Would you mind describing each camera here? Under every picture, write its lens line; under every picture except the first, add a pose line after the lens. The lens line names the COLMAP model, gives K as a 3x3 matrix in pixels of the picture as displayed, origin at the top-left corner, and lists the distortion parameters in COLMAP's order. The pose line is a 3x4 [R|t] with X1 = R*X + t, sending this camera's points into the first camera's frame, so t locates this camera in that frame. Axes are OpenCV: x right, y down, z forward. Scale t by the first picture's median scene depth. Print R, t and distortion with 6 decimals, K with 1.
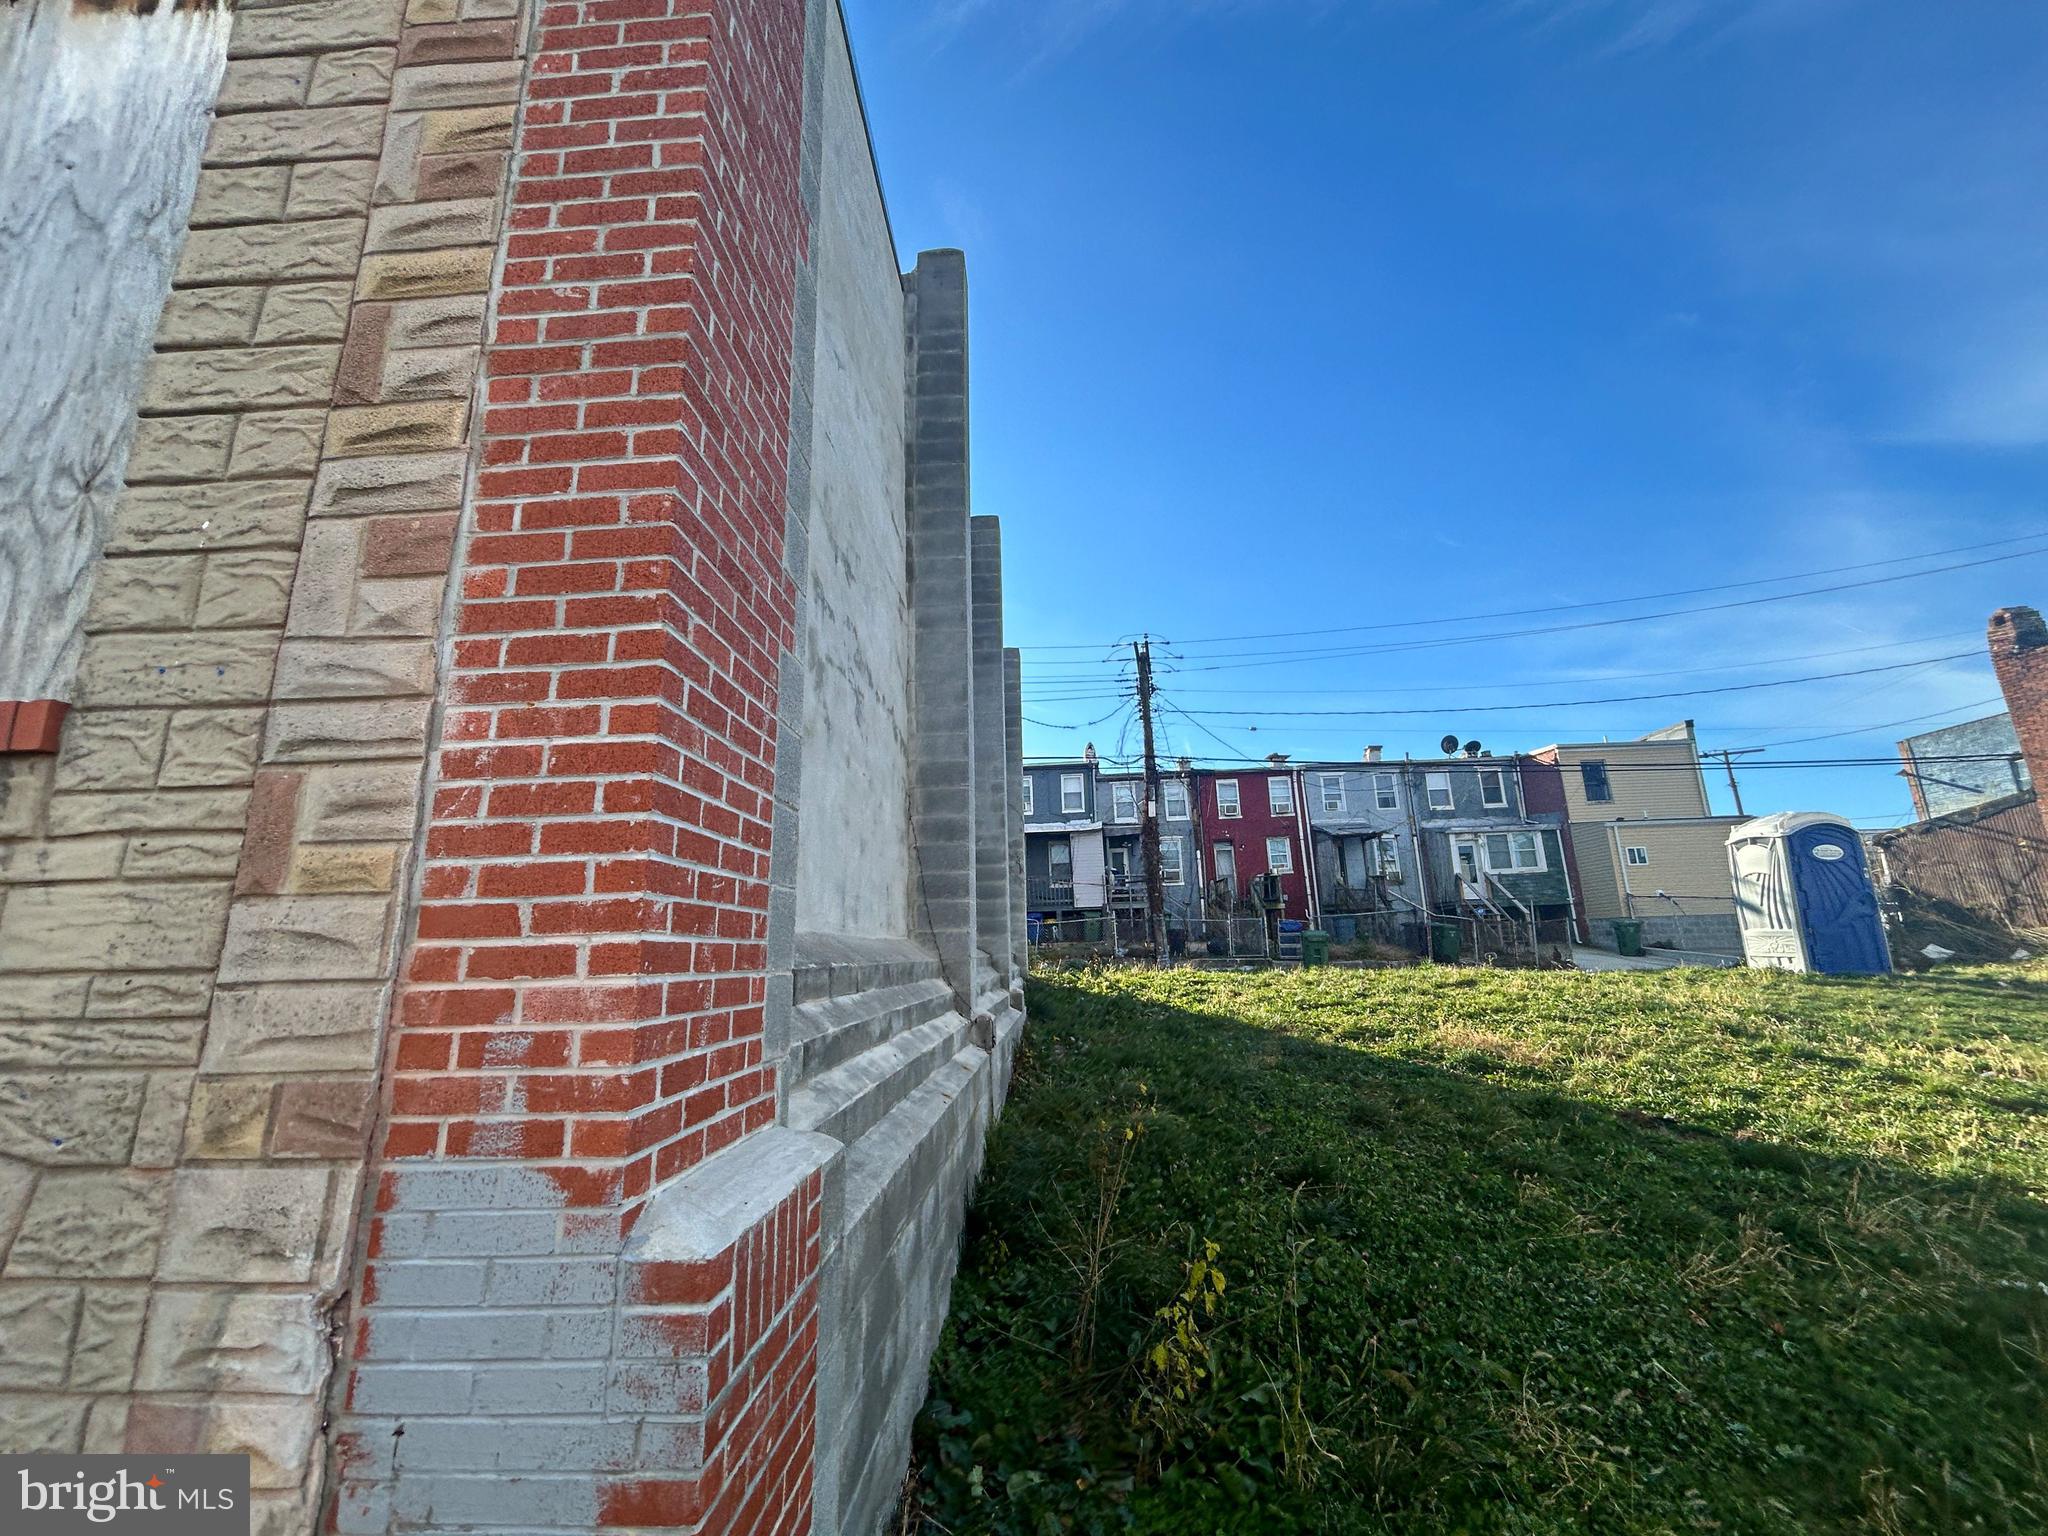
lens RADIAL K [[818.0, 0, 1024.0], [0, 818.0, 768.0], [0, 0, 1]] dist [-0.002466, -0.000500]
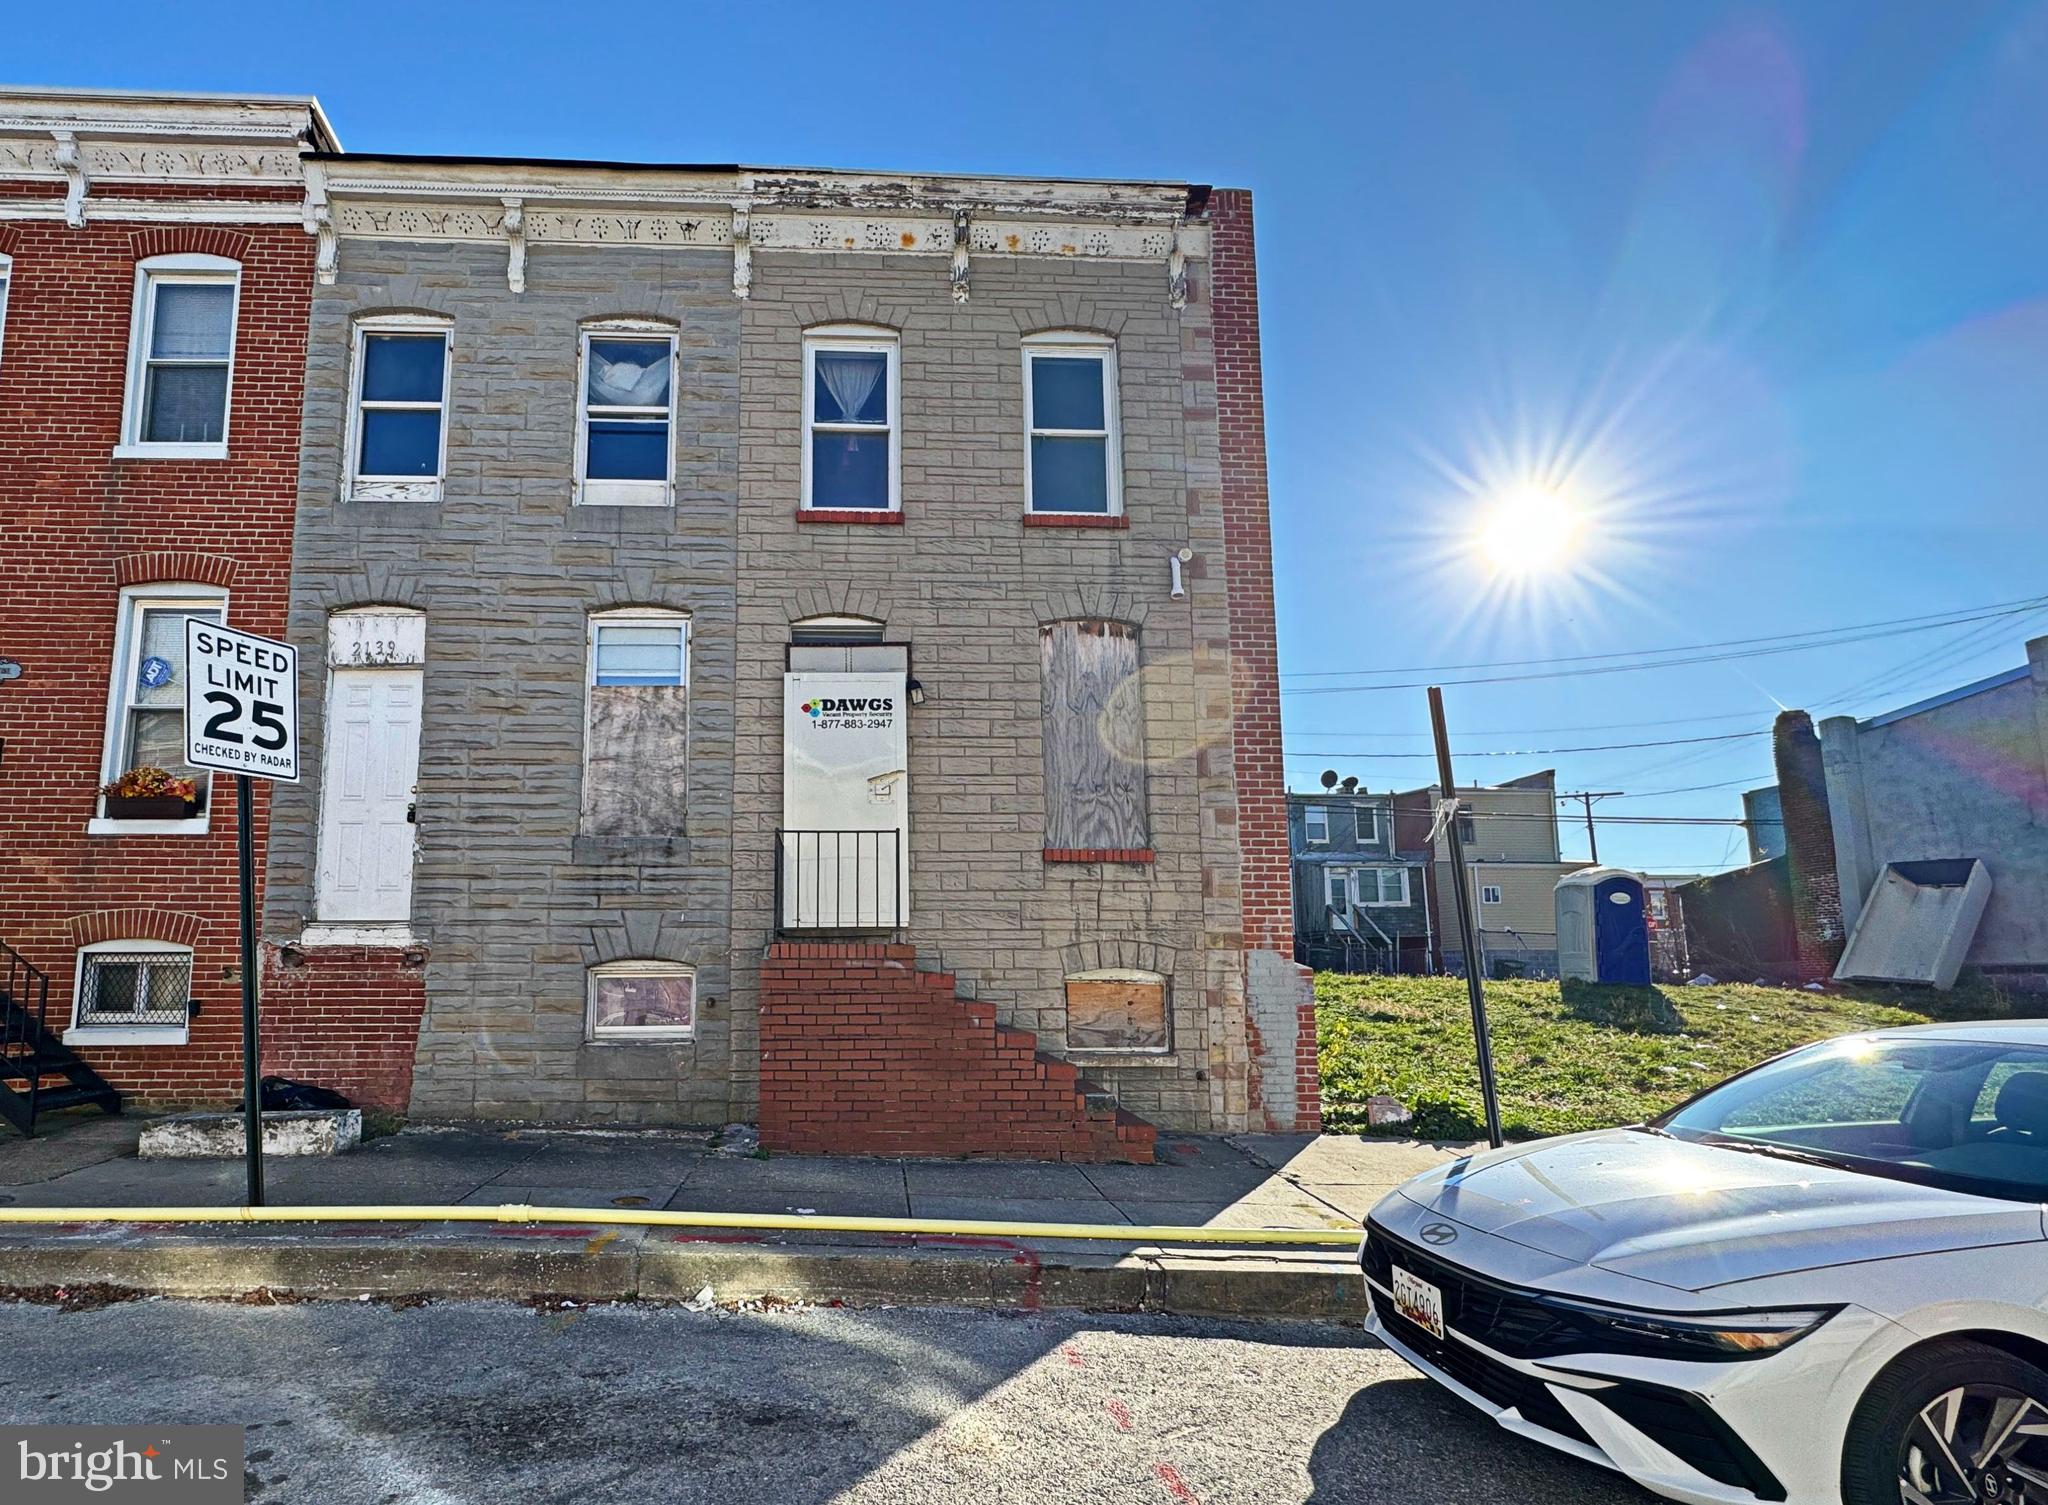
lens RADIAL K [[1002.4, 0, 885.9], [0, 1002.4, 852.2], [0, 0, 1]] dist [-0.003477, 0.000250]
pose [[0.994574, 0.040828, 0.095684, -0.615913], [-0.049388, 0.994819, 0.088864, -0.094172], [-0.091560, -0.093107, 0.991437, -0.828475]]
